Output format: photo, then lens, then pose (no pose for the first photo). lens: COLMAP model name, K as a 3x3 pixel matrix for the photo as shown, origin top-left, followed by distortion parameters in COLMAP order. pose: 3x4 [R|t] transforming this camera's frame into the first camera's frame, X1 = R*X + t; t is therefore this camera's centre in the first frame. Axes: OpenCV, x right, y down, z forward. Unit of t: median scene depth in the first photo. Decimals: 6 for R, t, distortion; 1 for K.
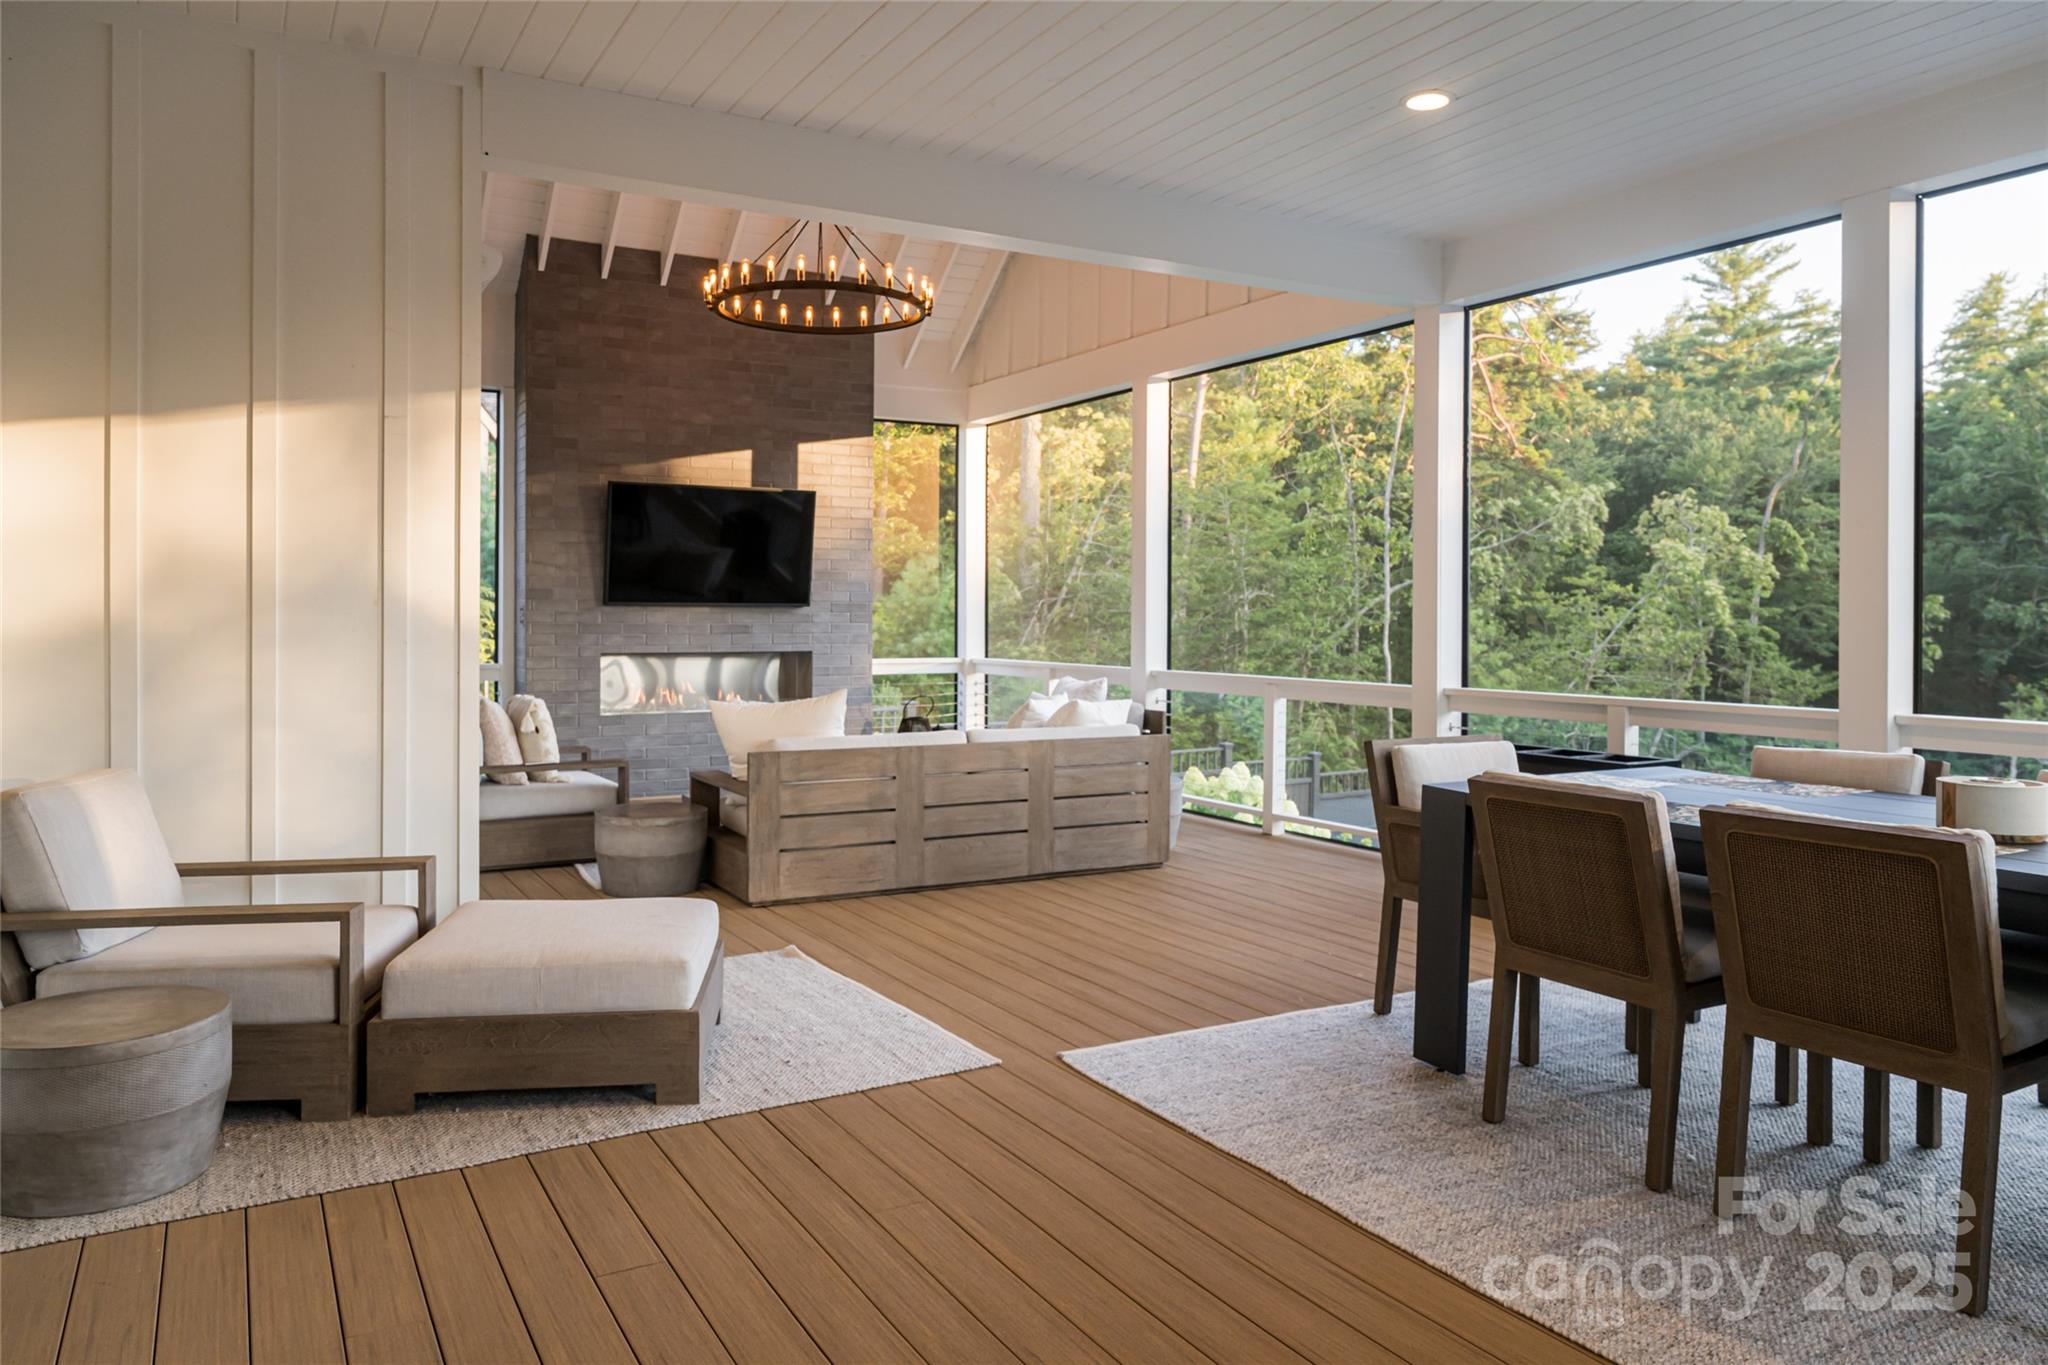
lens RADIAL K [[1408.2, 0, 1024.0], [0, 1408.2, 682.5], [0, 0, 1]] dist [-0.001271, -0.000980]
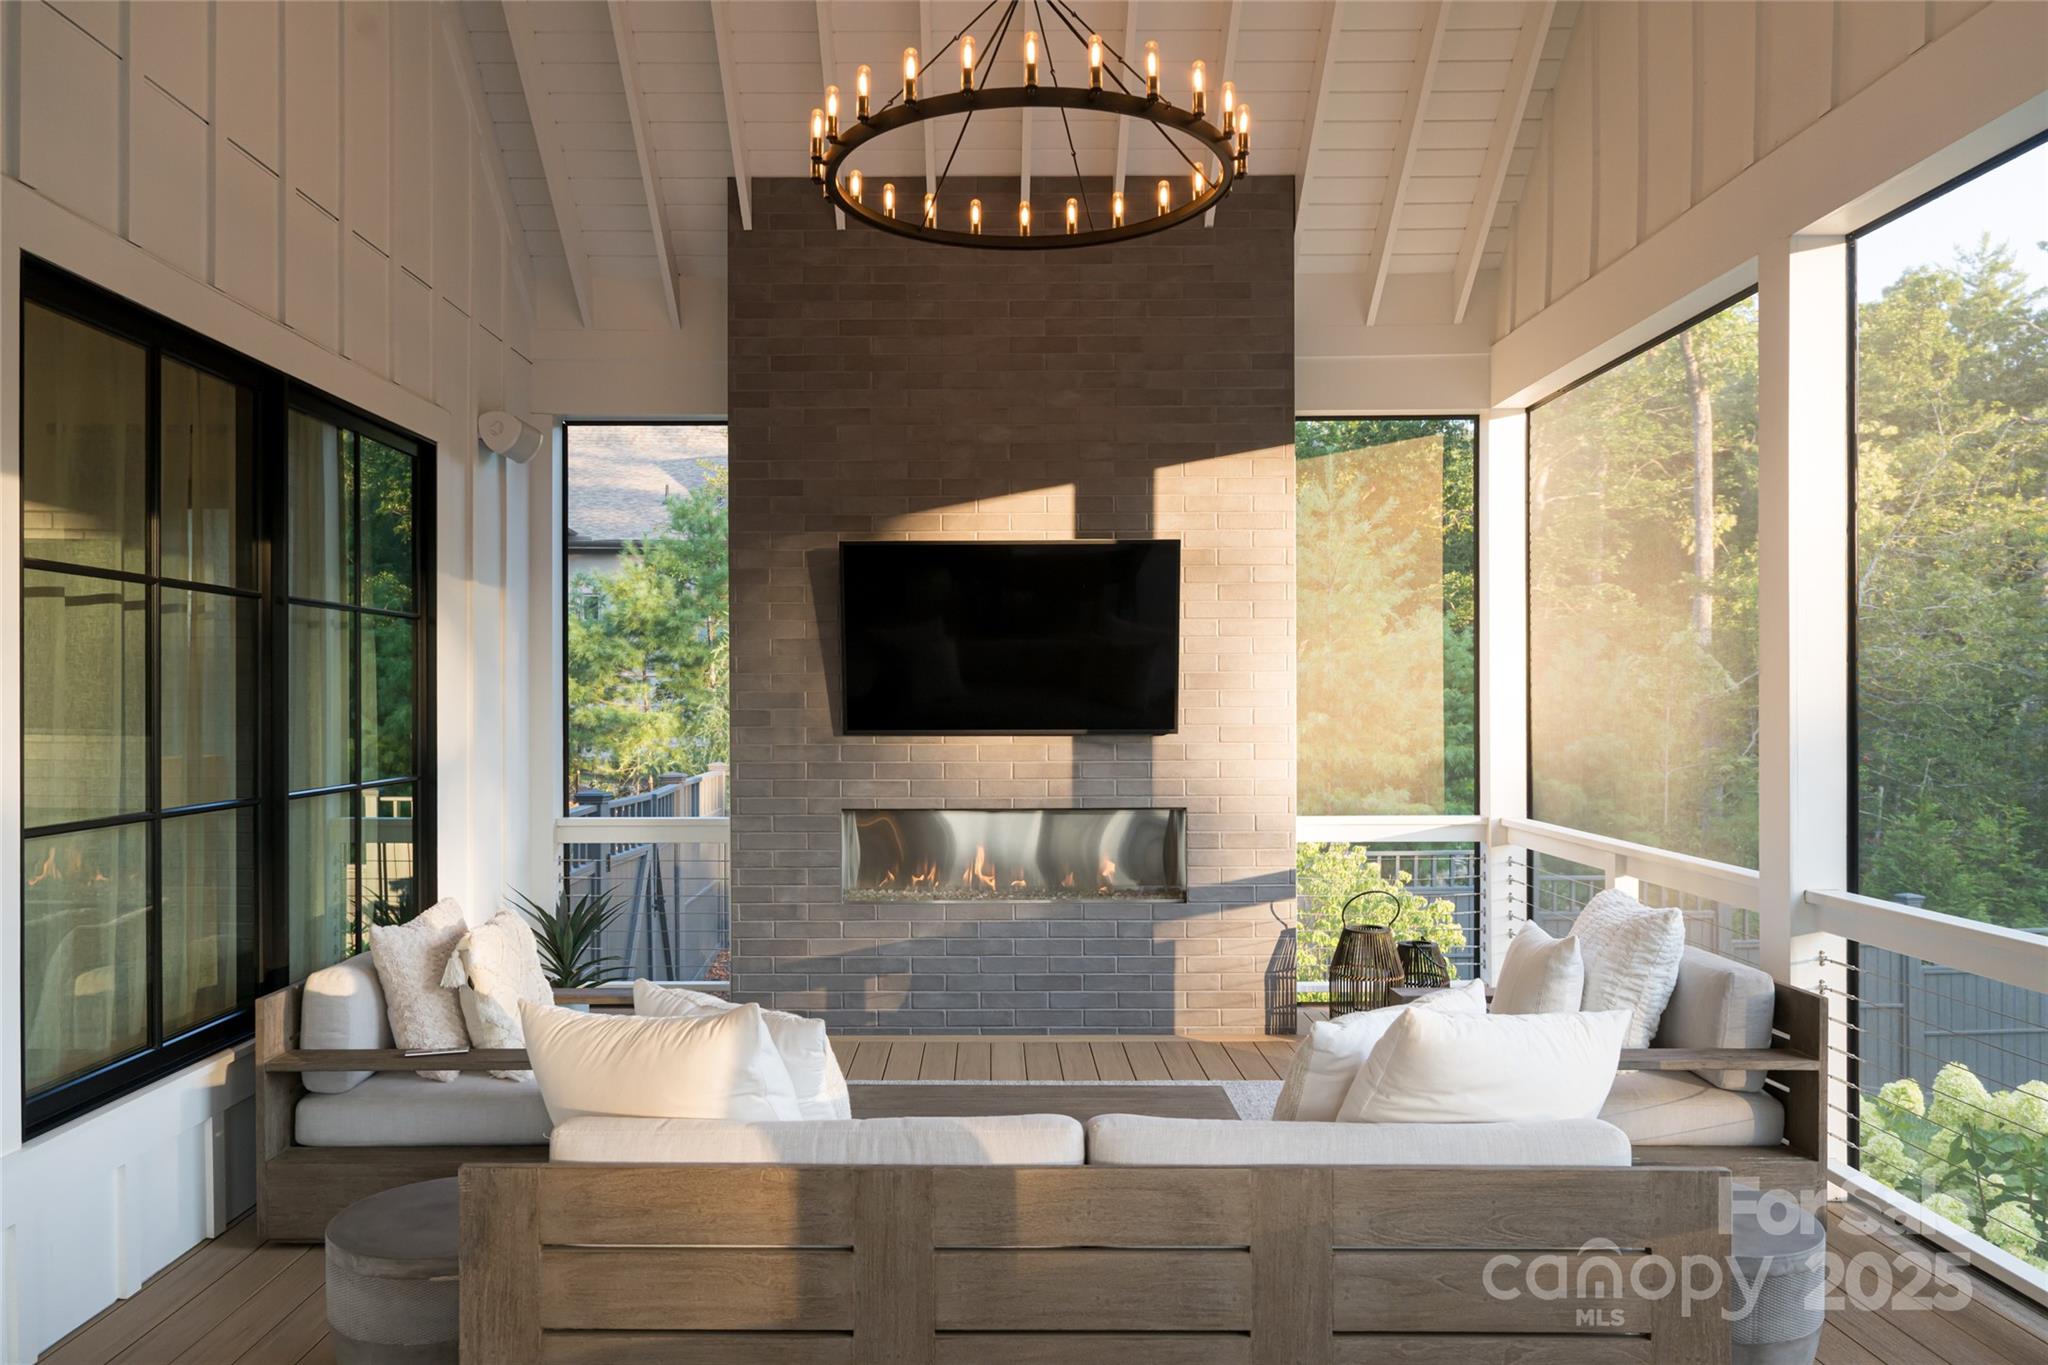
lens RADIAL K [[1441.8, 0, 1021.4], [0, 1441.8, 721.5], [0, 0, 1]] dist [-0.001293, -0.003217]
pose [[0.870279, 0.001077, -0.492557, 0.096239], [-0.015958, 0.999534, -0.026010, -0.045062], [0.492300, 0.030496, 0.869891, 0.463329]]
